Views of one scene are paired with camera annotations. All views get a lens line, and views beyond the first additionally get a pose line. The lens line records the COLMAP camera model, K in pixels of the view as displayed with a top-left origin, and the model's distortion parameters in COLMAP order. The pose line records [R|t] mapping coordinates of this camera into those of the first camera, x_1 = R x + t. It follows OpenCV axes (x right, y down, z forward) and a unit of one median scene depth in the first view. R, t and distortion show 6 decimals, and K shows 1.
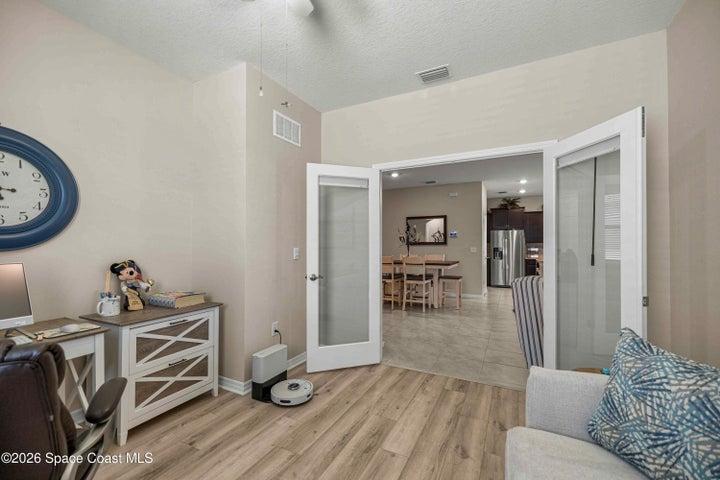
lens RADIAL K [[304.4, 0, 356.0], [0, 304.4, 240.8], [0, 0, 1]] dist [0.001727, 0.000227]
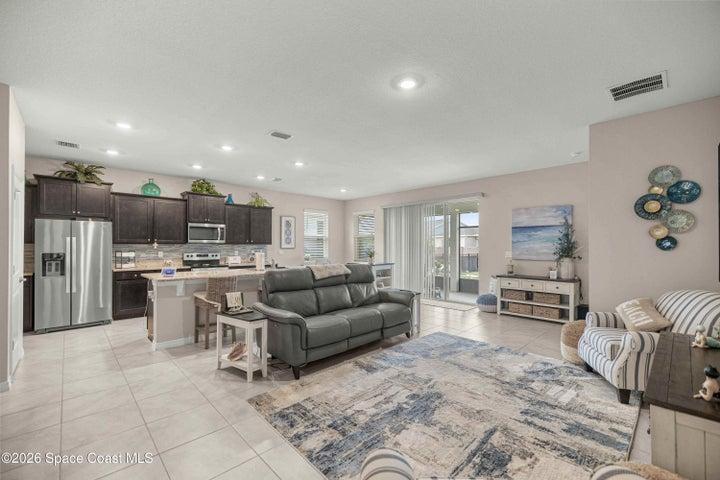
lens RADIAL K [[304.4, 0, 358.7], [0, 304.4, 245.4], [0, 0, 1]] dist [0.001727, 0.000227]
pose [[0.322031, 0.000462, 0.946729, 0.160929], [-0.021044, 0.999756, 0.006670, -0.004959], [-0.946495, -0.022071, 0.321962, 0.384622]]
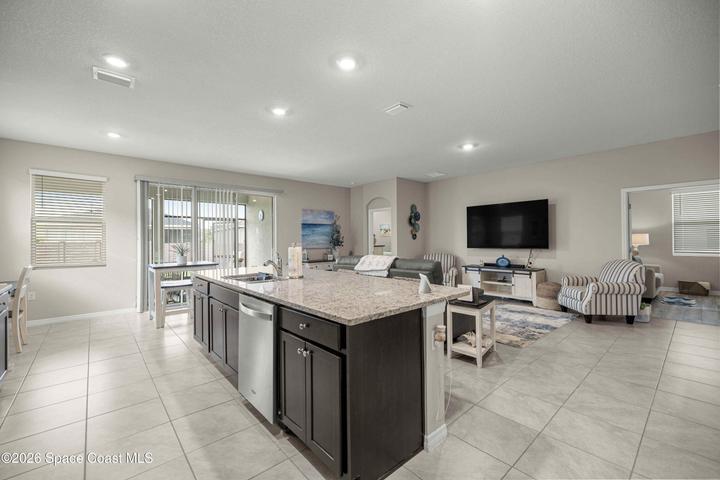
lens RADIAL K [[304.4, 0, 356.5], [0, 304.4, 238.7], [0, 0, 1]] dist [0.001727, 0.000227]
pose [[-0.933120, 0.006036, 0.359514, 0.473197], [-0.002080, 0.999752, -0.022182, 0.014191], [-0.359559, -0.021446, -0.932876, 1.059654]]
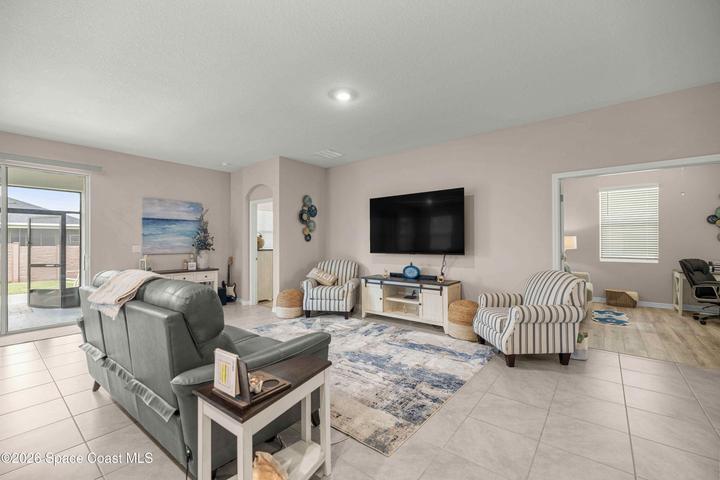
lens RADIAL K [[304.4, 0, 358.8], [0, 304.4, 240.8], [0, 0, 1]] dist [0.001727, 0.000227]
pose [[-0.980503, 0.001646, 0.196498, 0.390379], [-0.003333, 0.999682, -0.025004, 0.010900], [-0.196477, -0.025171, -0.980185, 0.800531]]
